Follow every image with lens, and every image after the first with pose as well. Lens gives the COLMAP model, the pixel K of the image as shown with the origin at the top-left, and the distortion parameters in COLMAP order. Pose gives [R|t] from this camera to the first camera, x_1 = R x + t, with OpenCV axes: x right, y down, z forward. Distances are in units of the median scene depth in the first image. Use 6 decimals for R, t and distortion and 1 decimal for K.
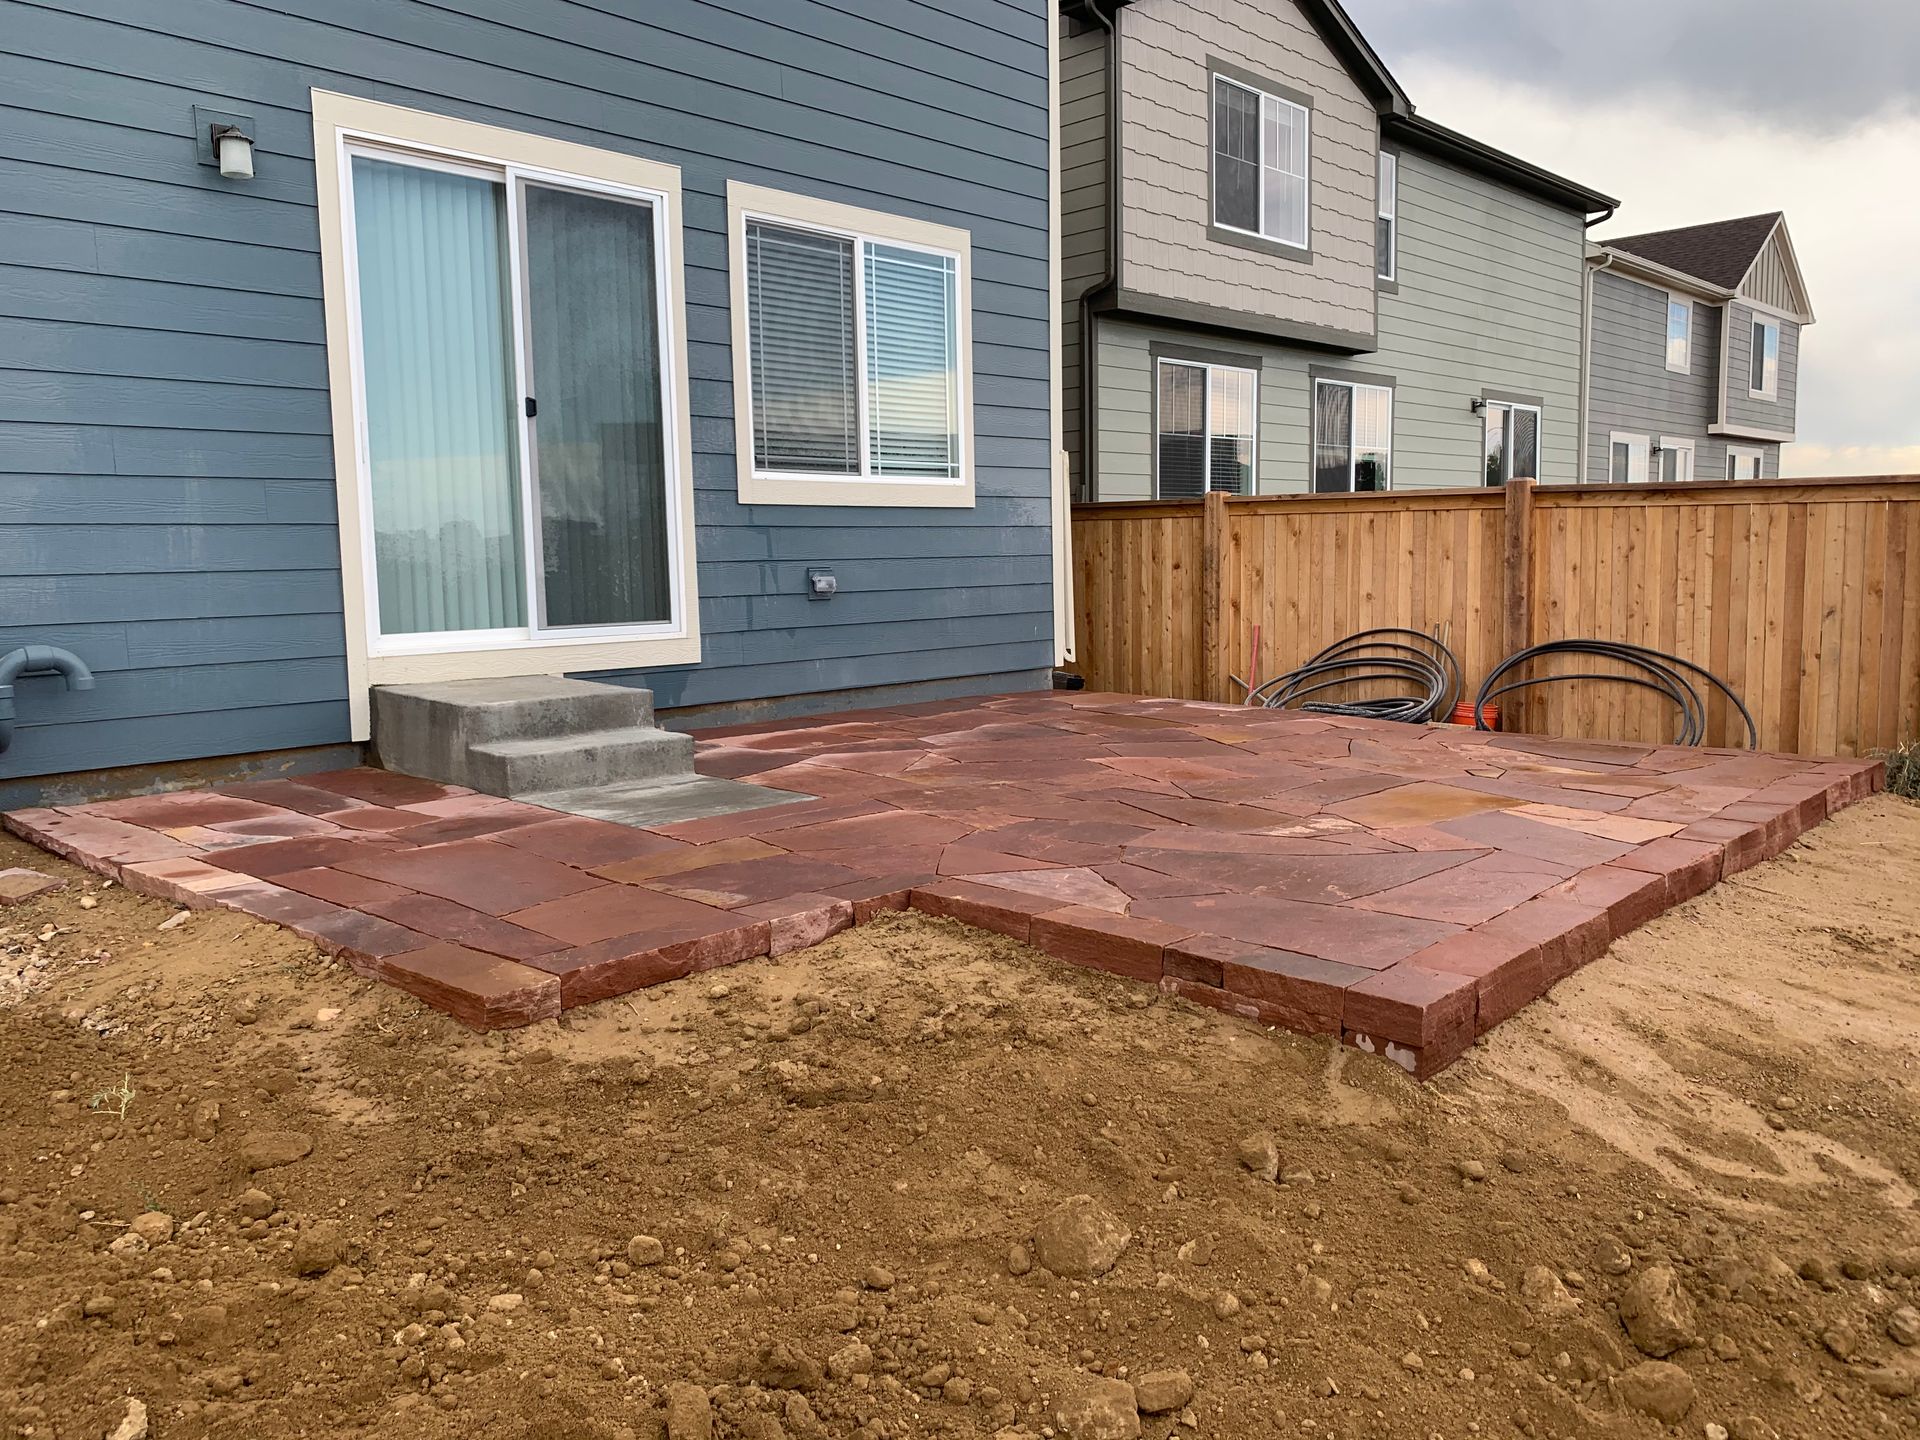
lens RADIAL K [[1476.6, 0, 953.8], [0, 1476.6, 714.2], [0, 0, 1]] dist [0.000383, 0.001902]
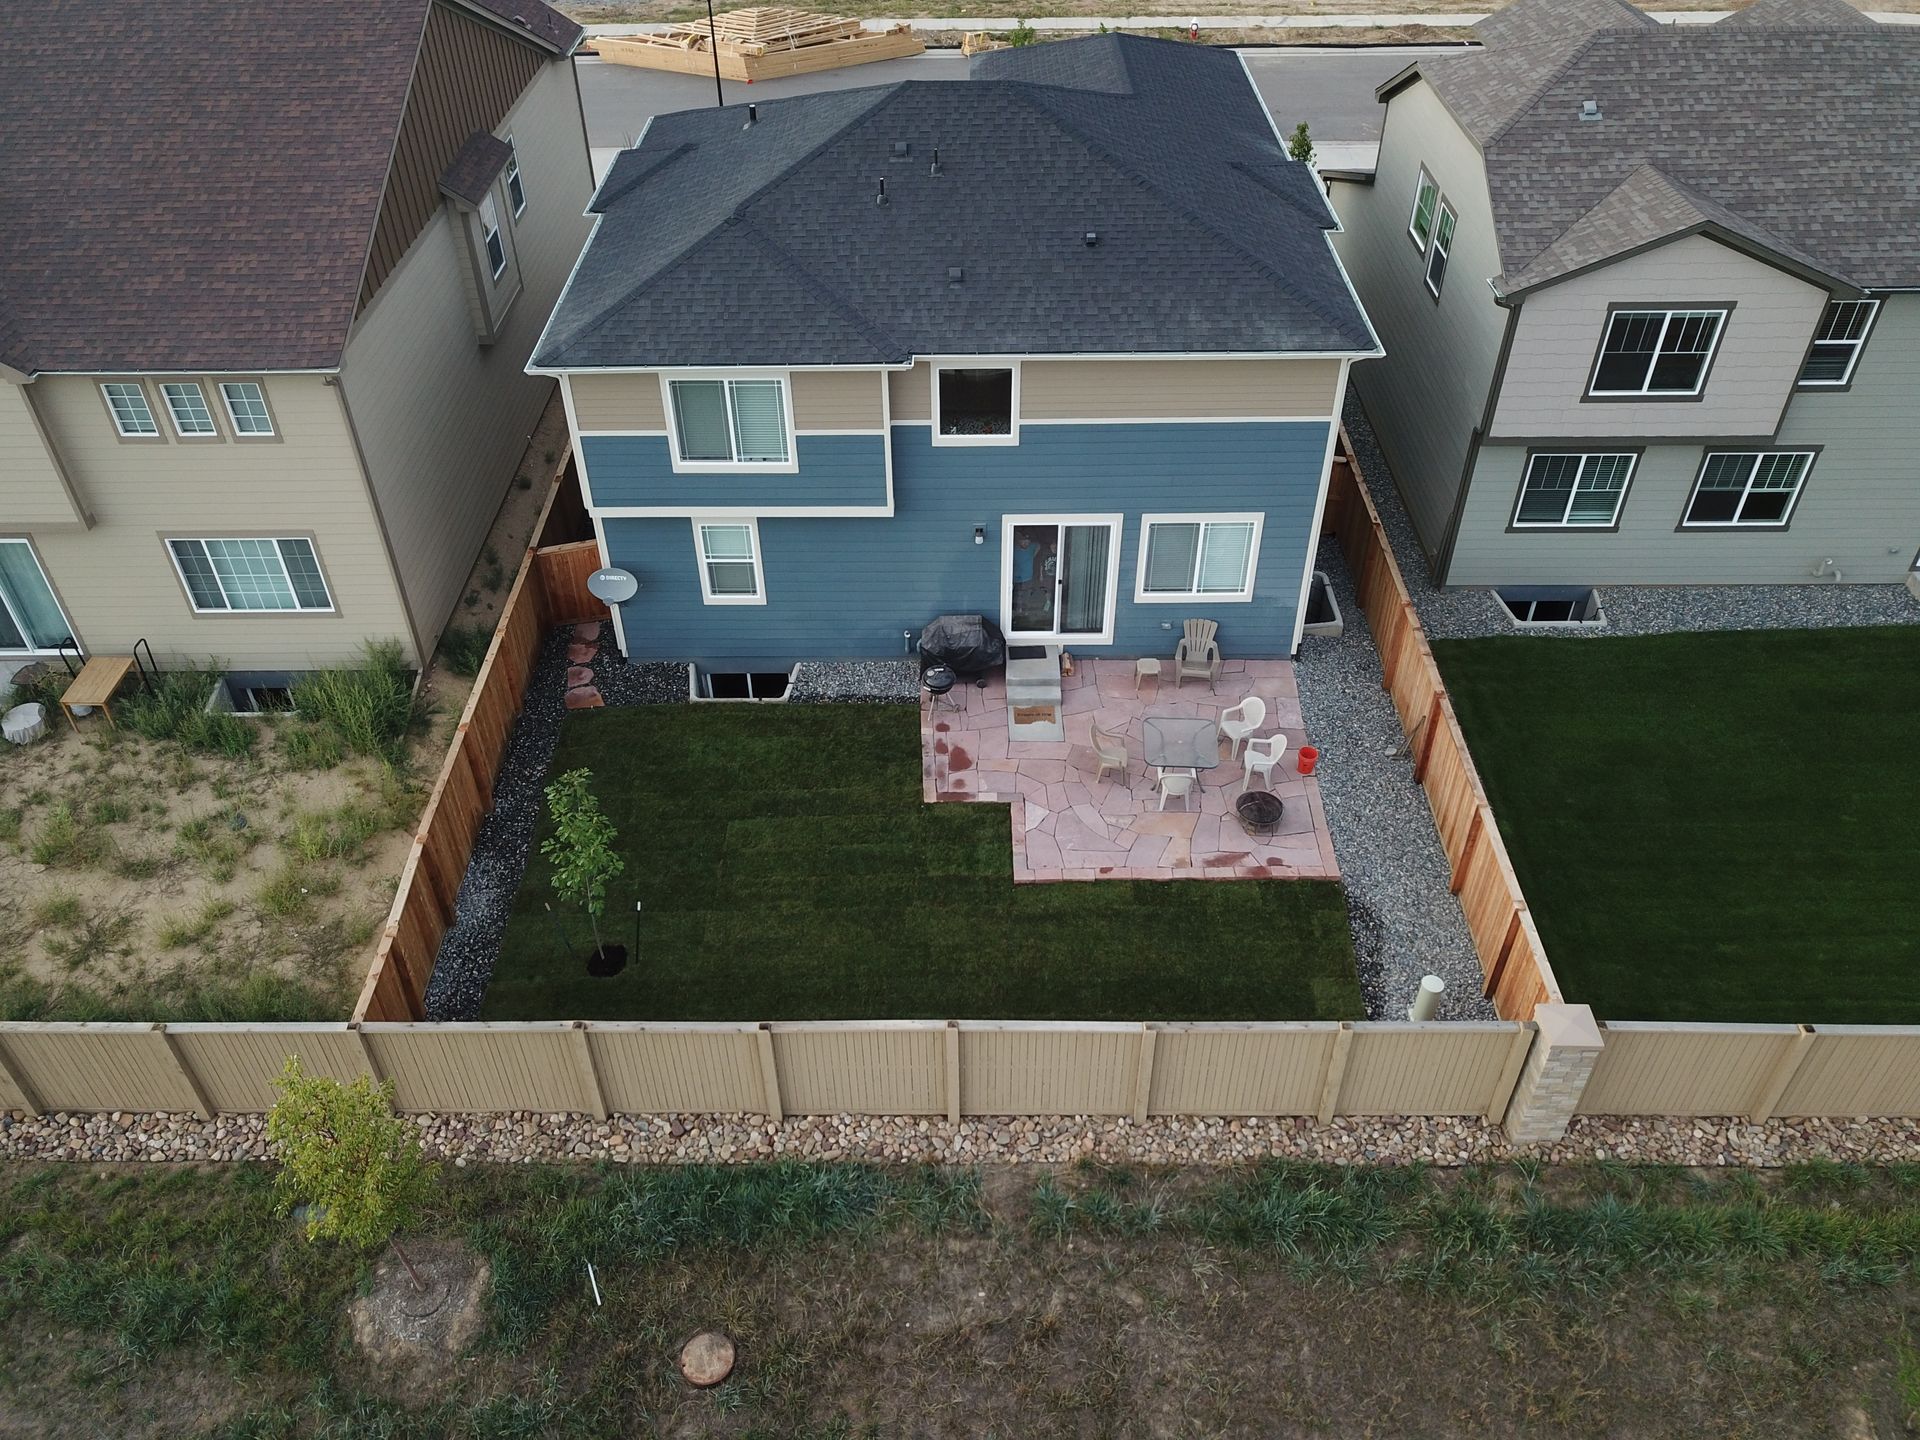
lens RADIAL K [[1466.9, 0, 943.4], [0, 1466.9, 723.5], [0, 0, 1]] dist [0.001486, 0.006064]
pose [[0.676976, 0.479487, -0.558387, 1.401871], [-0.073825, 0.799084, 0.596669, -1.724866], [0.732294, -0.362708, 0.576359, -1.129512]]
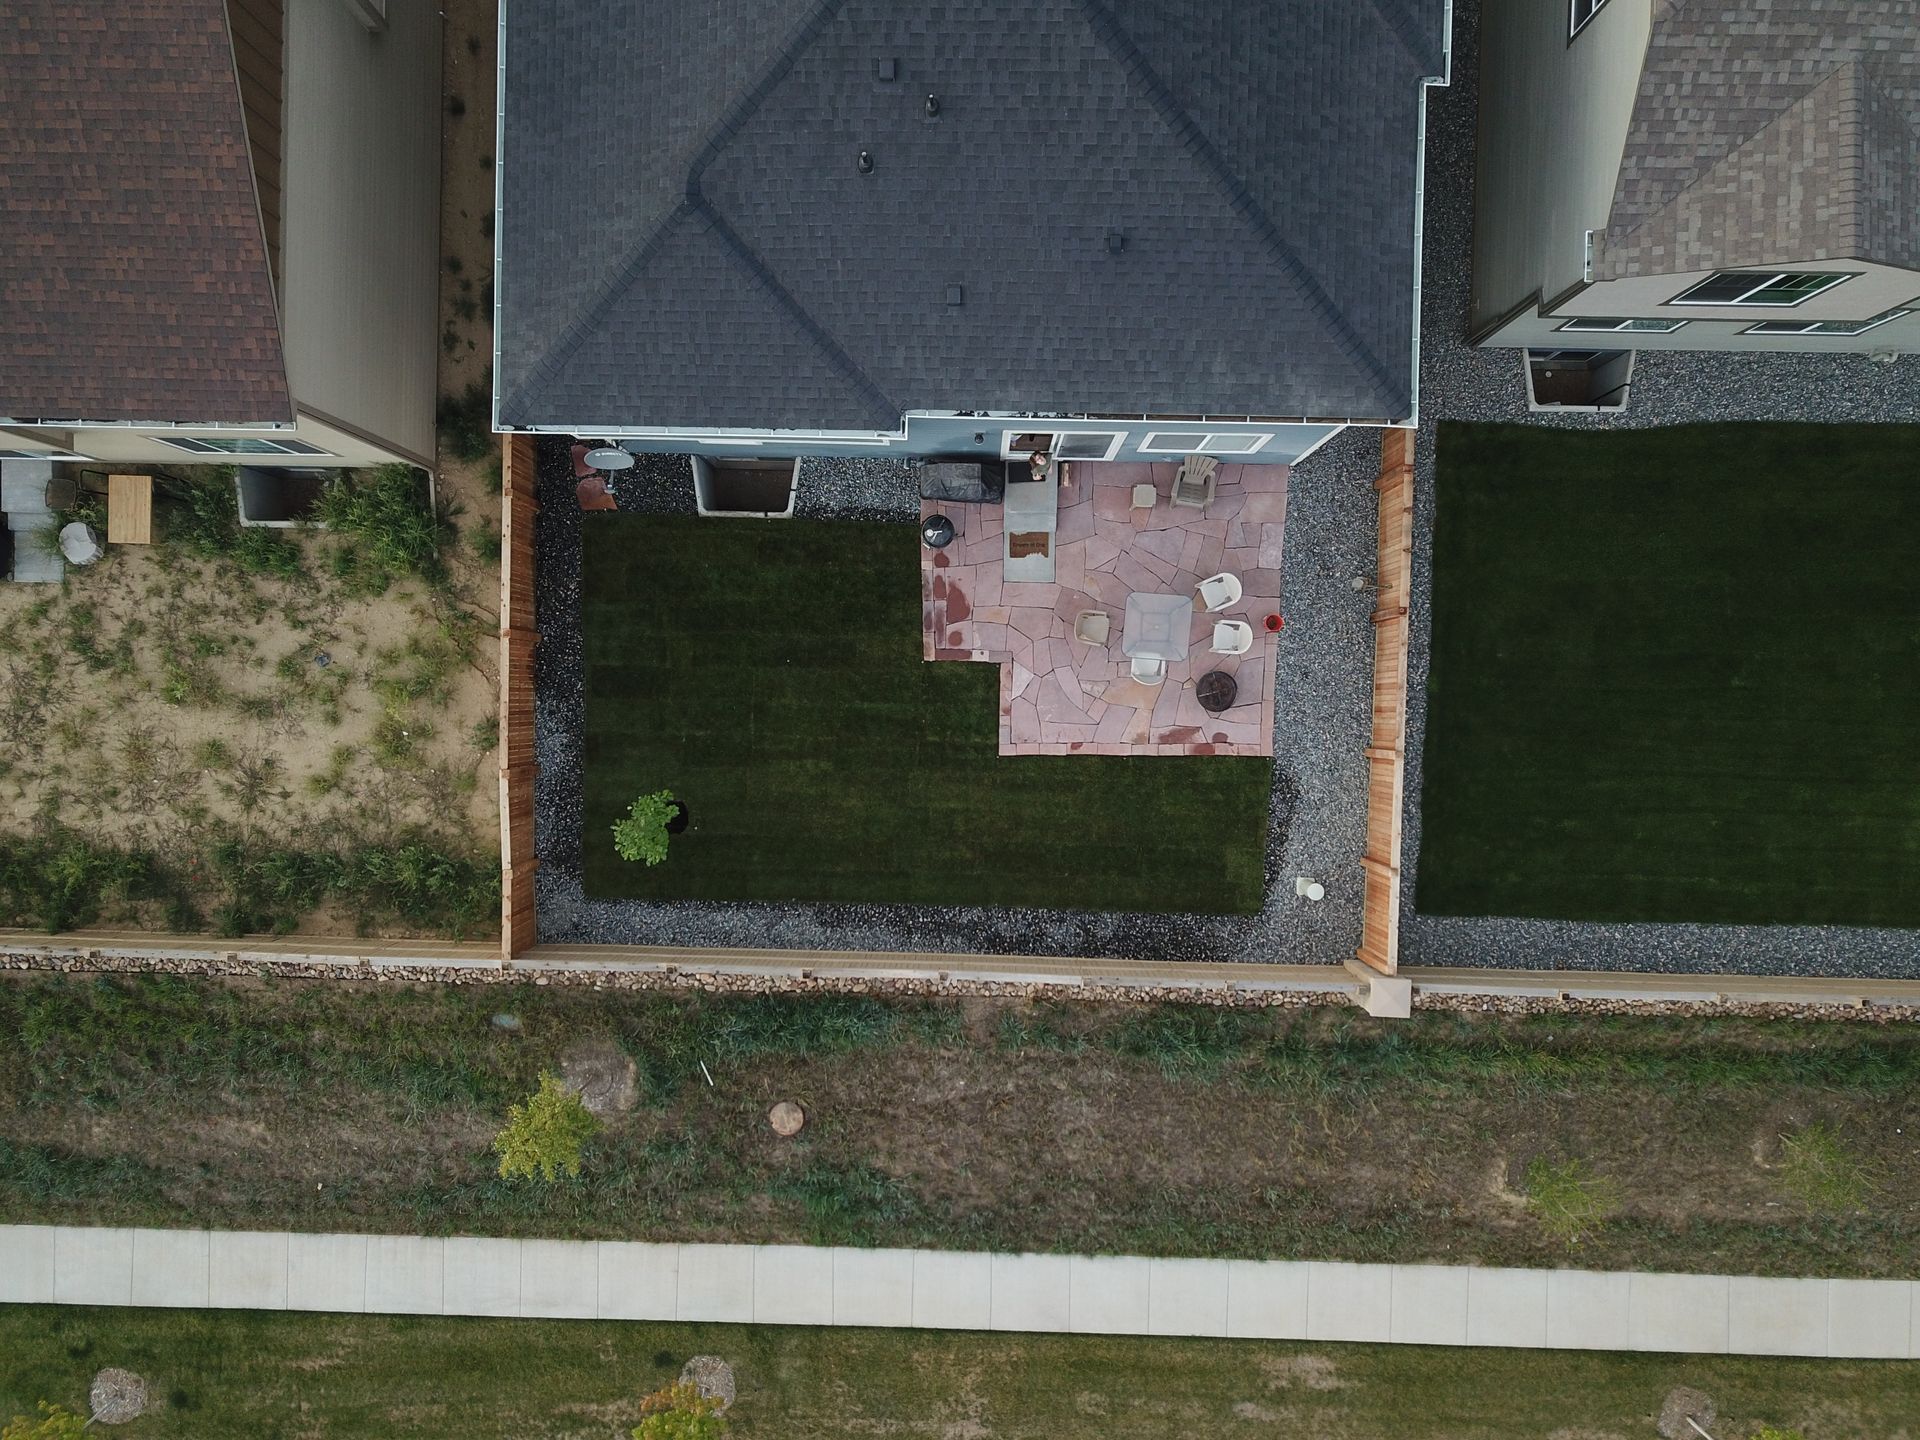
lens RADIAL K [[1466.9, 0, 943.8], [0, 1466.9, 716.1], [0, 0, 1]] dist [0.001486, 0.006064]
pose [[0.668280, 0.743861, 0.008518, -0.030898], [-0.066112, 0.047982, 0.996658, -3.087044], [0.740966, -0.666610, 0.081243, 0.104108]]
